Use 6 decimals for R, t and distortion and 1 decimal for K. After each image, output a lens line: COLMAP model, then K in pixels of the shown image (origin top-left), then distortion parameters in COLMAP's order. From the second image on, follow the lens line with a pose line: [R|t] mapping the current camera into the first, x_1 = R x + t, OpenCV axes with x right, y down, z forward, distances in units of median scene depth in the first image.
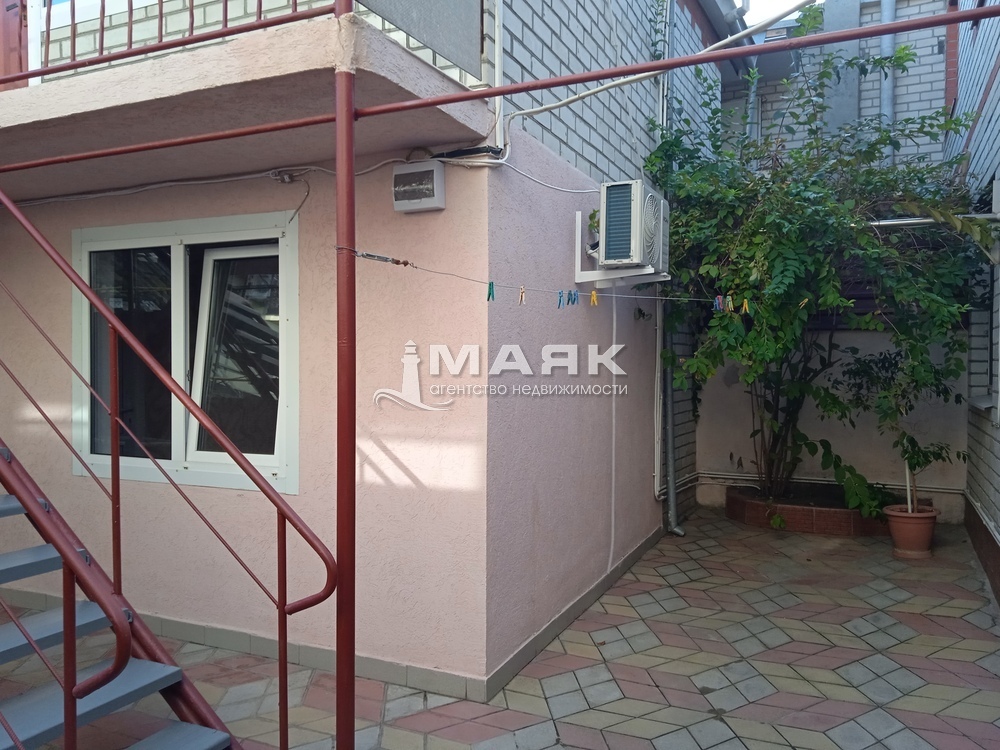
lens RADIAL K [[820.4, 0, 501.0], [0, 820.4, 374.2], [0, 0, 1]] dist [0.040738, -0.033751]
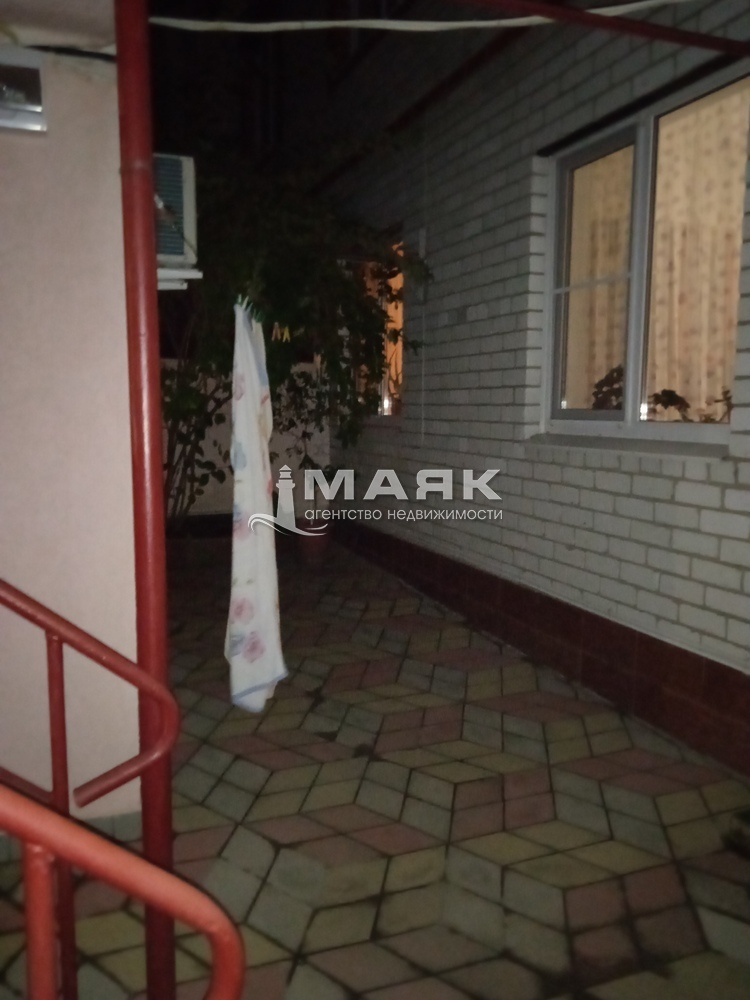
lens RADIAL K [[820.4, 0, 373.7], [0, 820.4, 495.7], [0, 0, 1]] dist [0.040738, -0.033751]
pose [[0.688550, -0.076100, 0.721185, -0.378113], [-0.000668, 0.994412, 0.105568, 0.014038], [-0.725189, -0.073171, 0.684651, 0.353915]]
